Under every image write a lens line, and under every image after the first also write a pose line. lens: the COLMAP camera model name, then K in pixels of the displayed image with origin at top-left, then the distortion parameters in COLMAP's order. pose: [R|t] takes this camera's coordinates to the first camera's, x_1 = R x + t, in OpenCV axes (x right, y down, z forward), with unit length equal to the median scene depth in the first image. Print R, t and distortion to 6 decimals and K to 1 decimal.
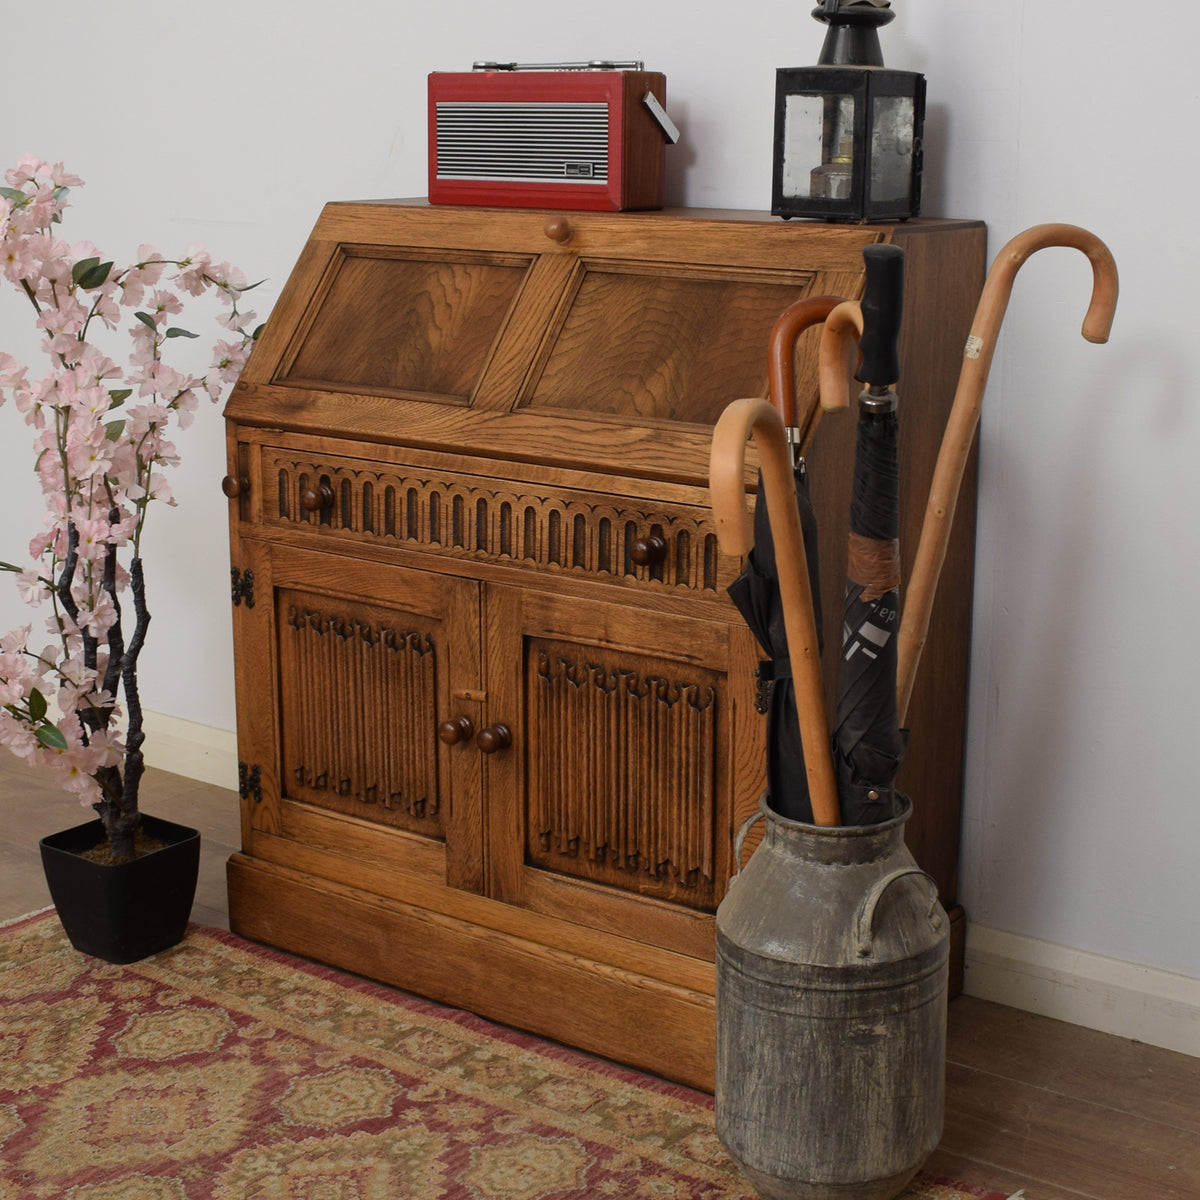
lens RADIAL K [[2084.1, 0, 668.9], [0, 2084.1, 596.6], [0, 0, 1]] dist [-0.065460, -0.157410]
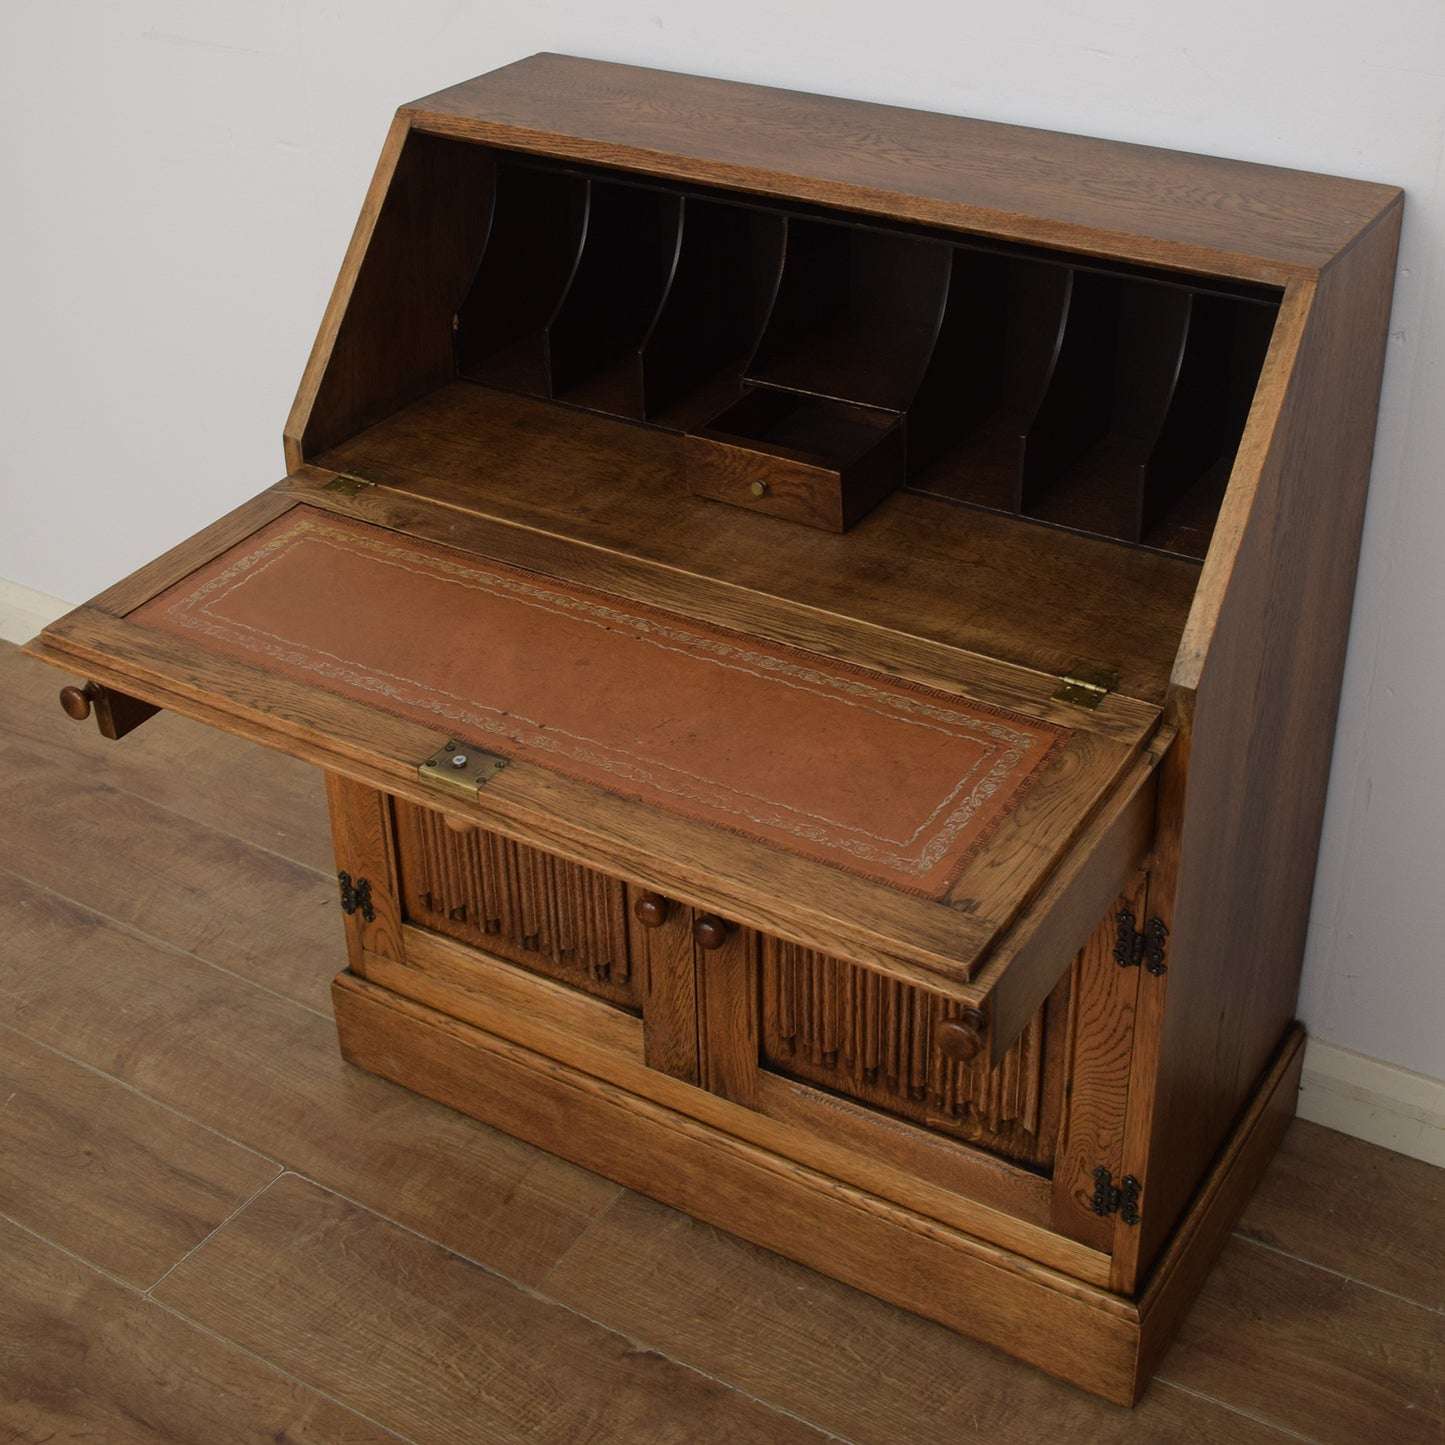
lens RADIAL K [[2144.4, 0, 765.6], [0, 2144.4, 540.0], [0, 0, 1]] dist [-0.096417, 0.016148]
pose [[0.997034, -0.051681, 0.057032, -0.101930], [0.036111, 0.968509, 0.246344, -0.245780], [-0.067968, -0.243554, 0.967503, 0.307738]]
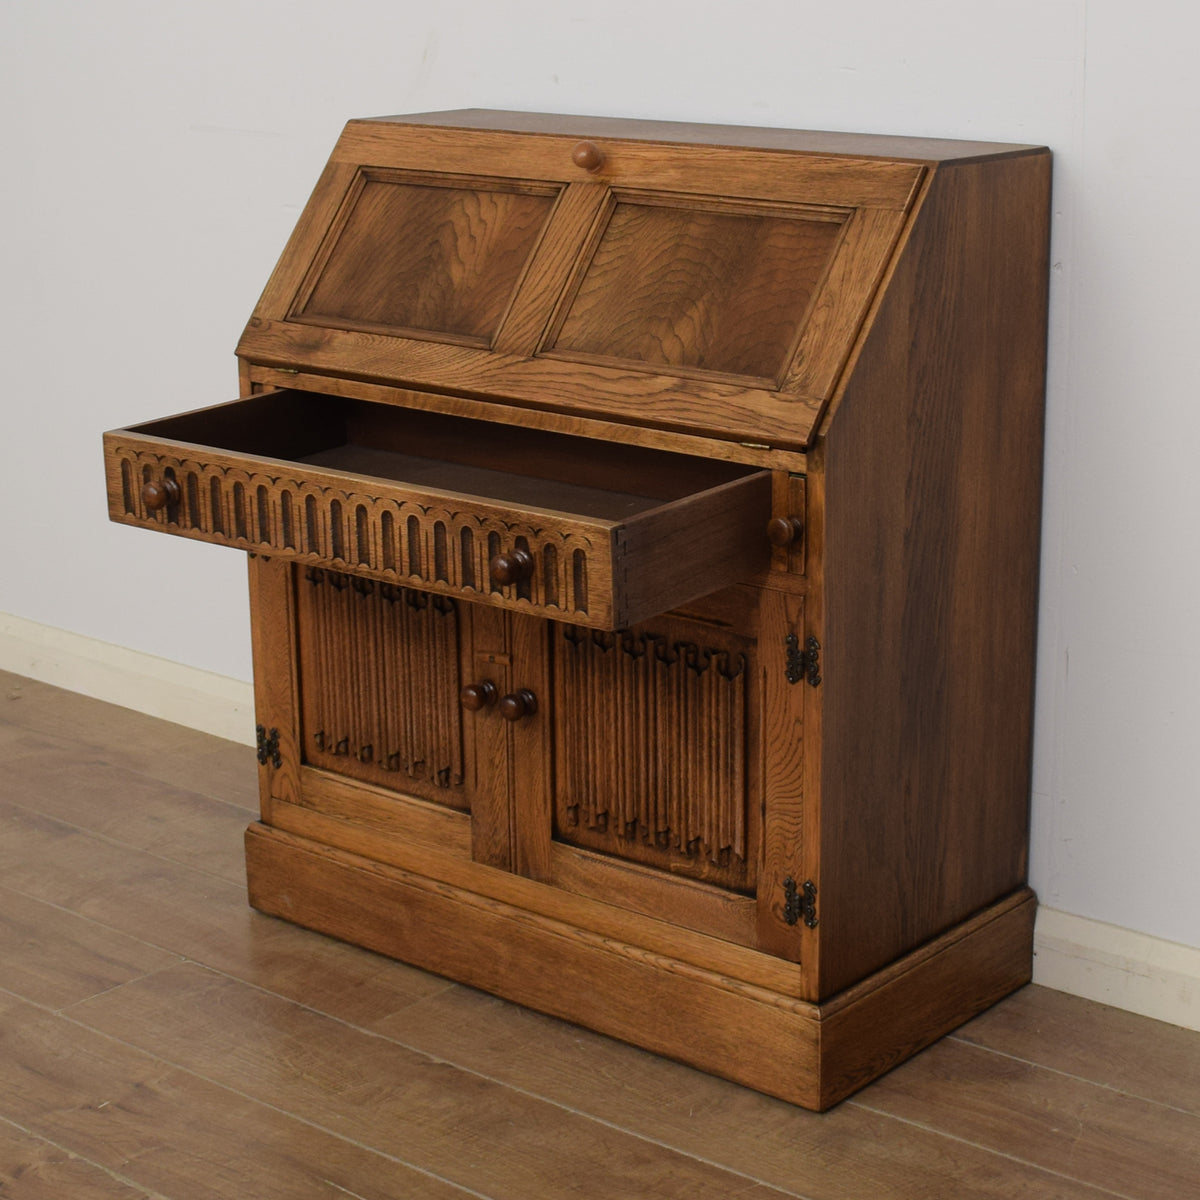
lens RADIAL K [[2464.2, 0, 720.5], [0, 2464.2, 595.5], [0, 0, 1]] dist [-0.078937, -0.085515]
pose [[0.998849, 0.004659, -0.047739, 0.059034], [-0.002876, 0.999298, 0.037340, -0.022441], [0.047879, -0.037160, 0.998162, -0.096321]]
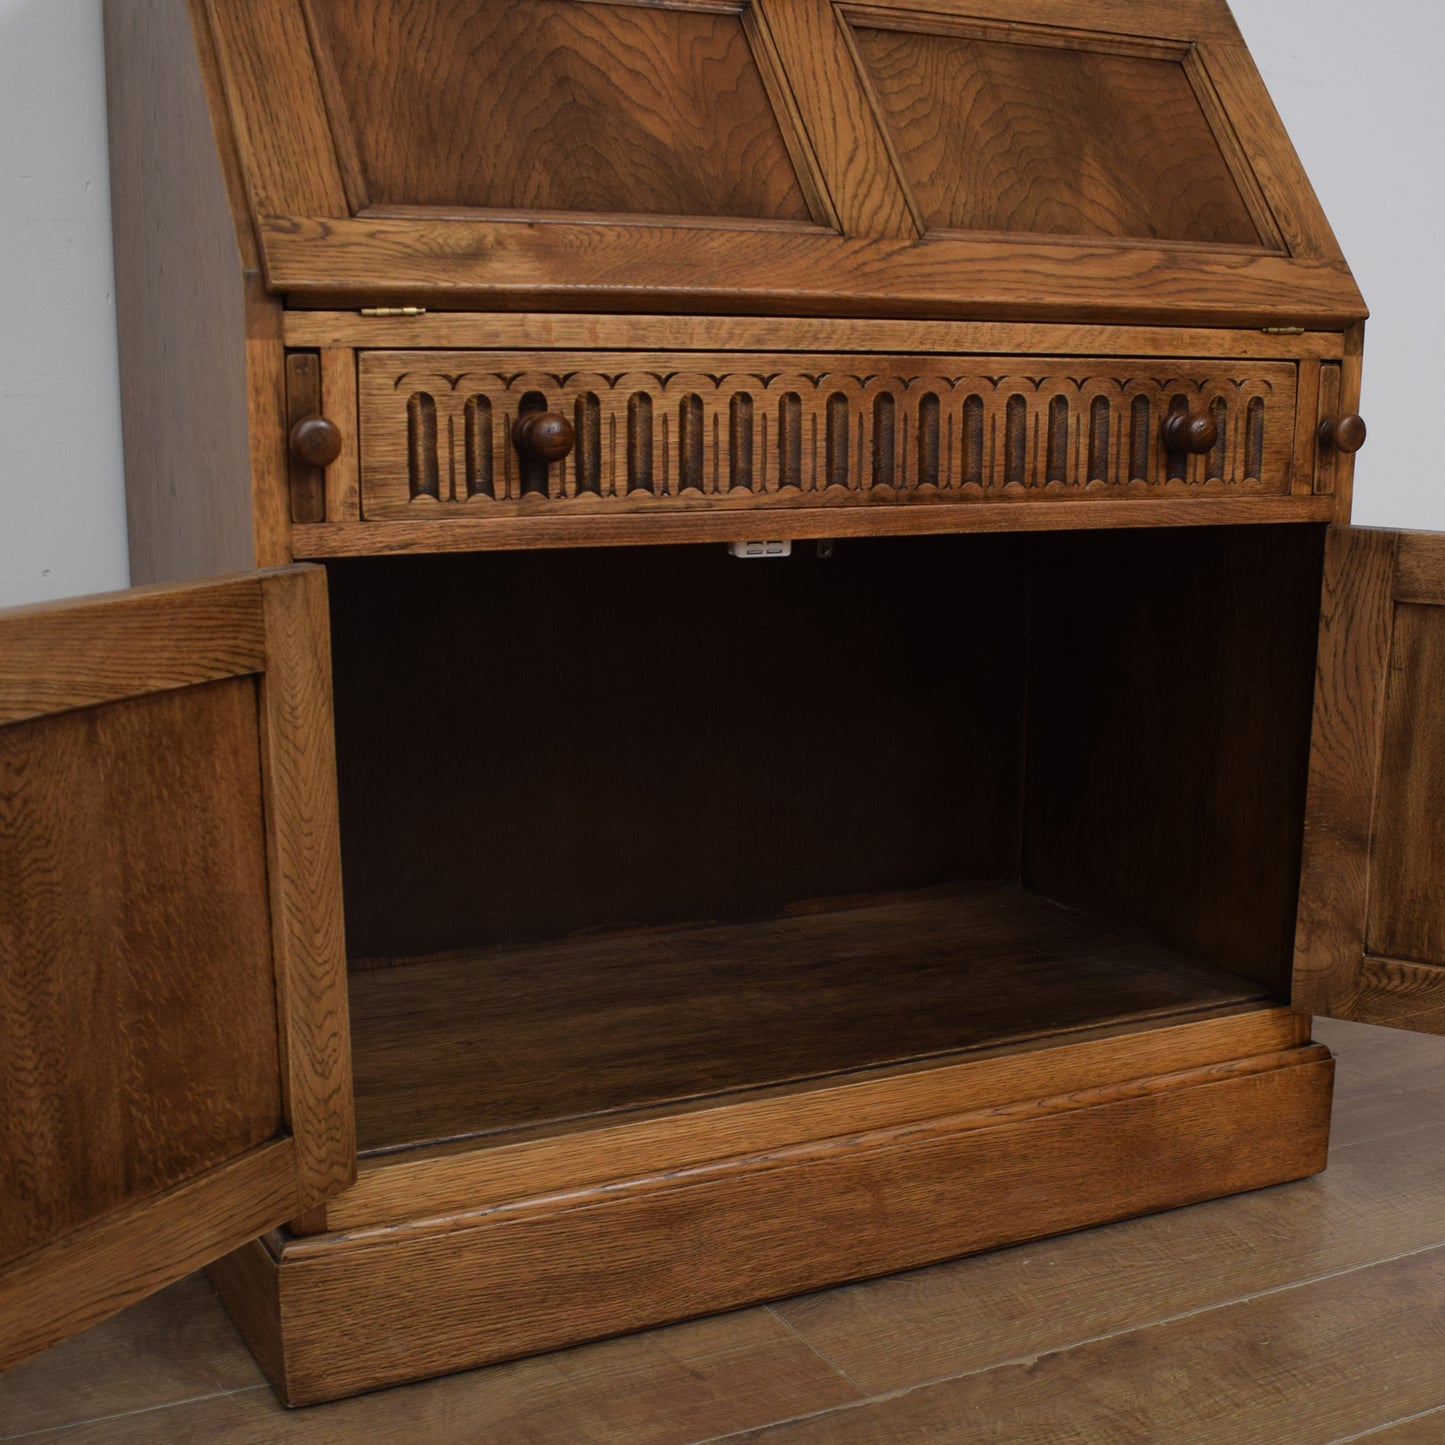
lens RADIAL K [[2061.5, 0, 847.4], [0, 2061.5, 877.8], [0, 0, 1]] dist [-0.088993, -0.002201]
pose [[0.431645, -0.233510, 0.871295, -0.615893], [0.193958, 0.967346, 0.163164, -0.011351], [-0.880944, 0.098565, 0.462841, 0.745312]]
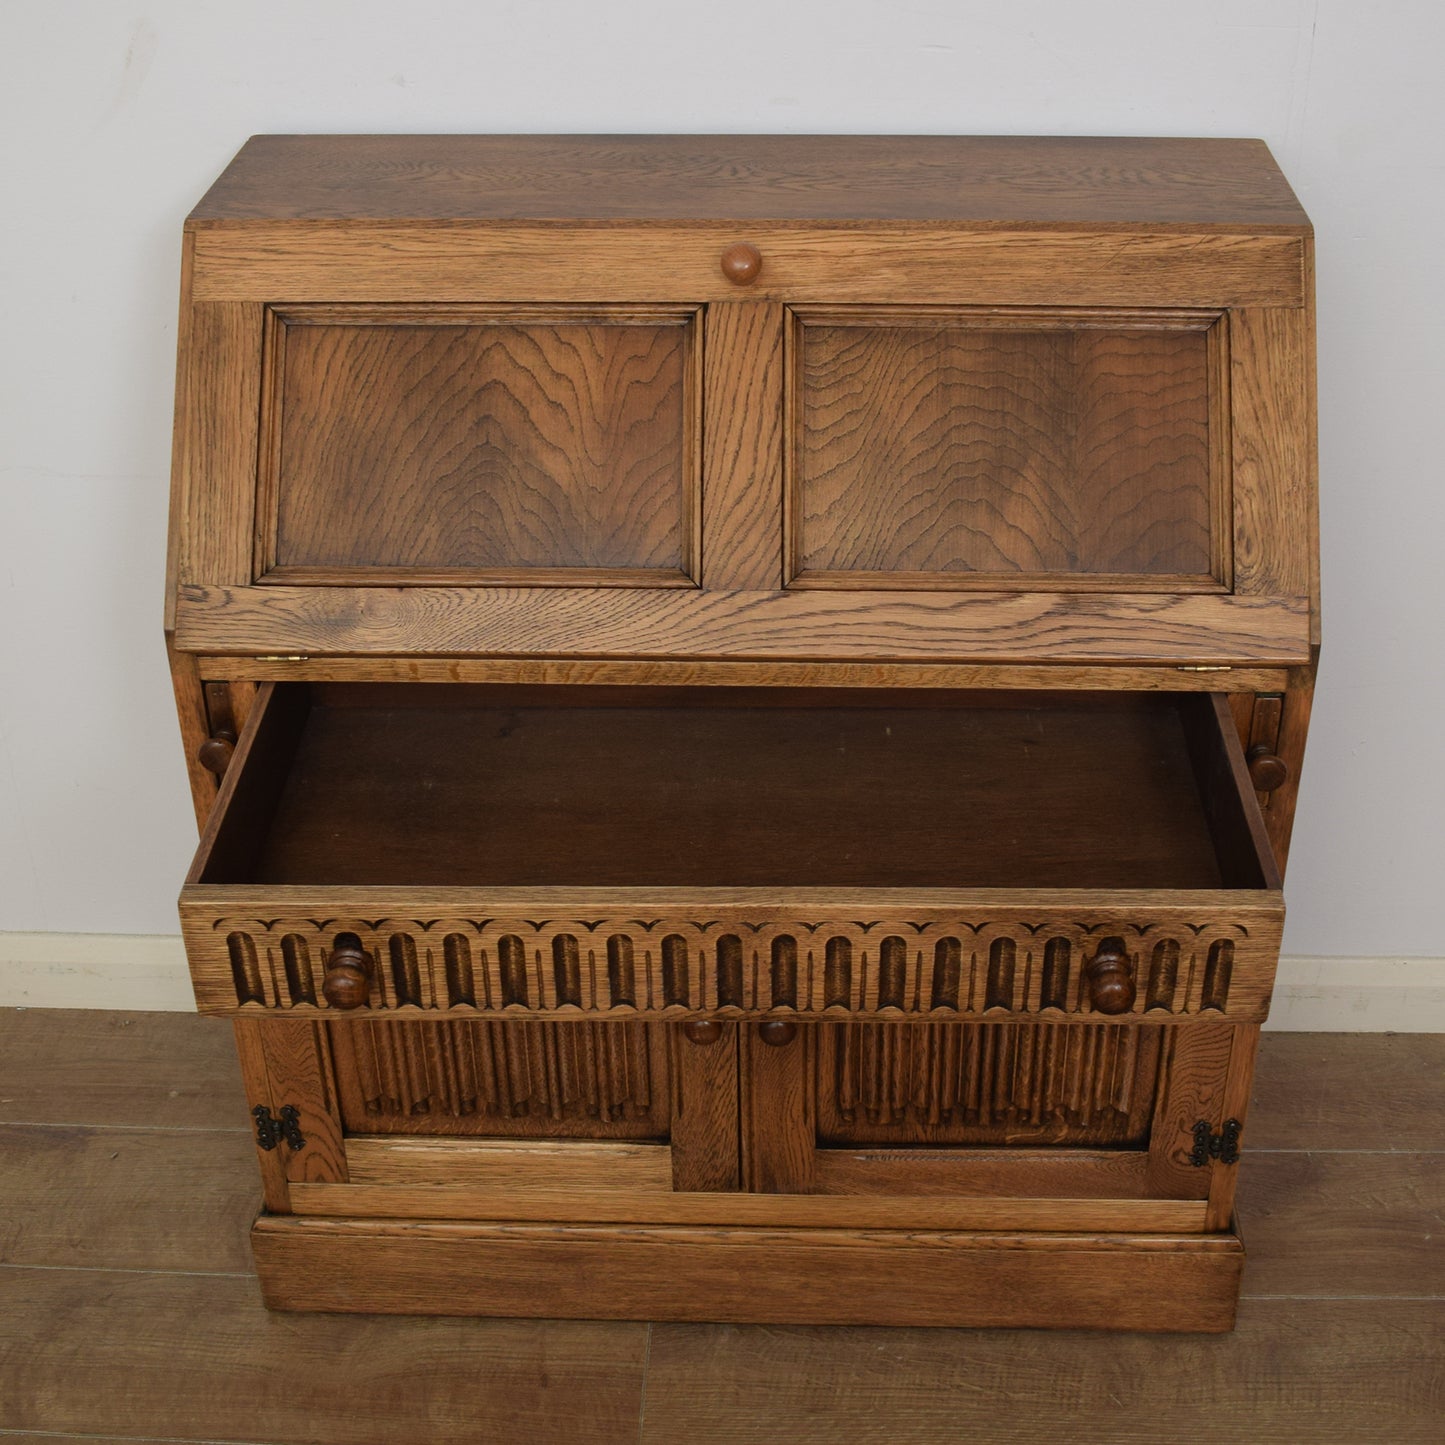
lens RADIAL K [[2142.2, 0, 756.7], [0, 2142.2, 719.0], [0, 0, 1]] dist [-0.093216, 0.006534]
pose [[0.833894, -0.306751, 0.458830, -0.384405], [0.140849, 0.922076, 0.360469, -0.281108], [-0.533650, -0.235967, 0.812119, 0.449493]]
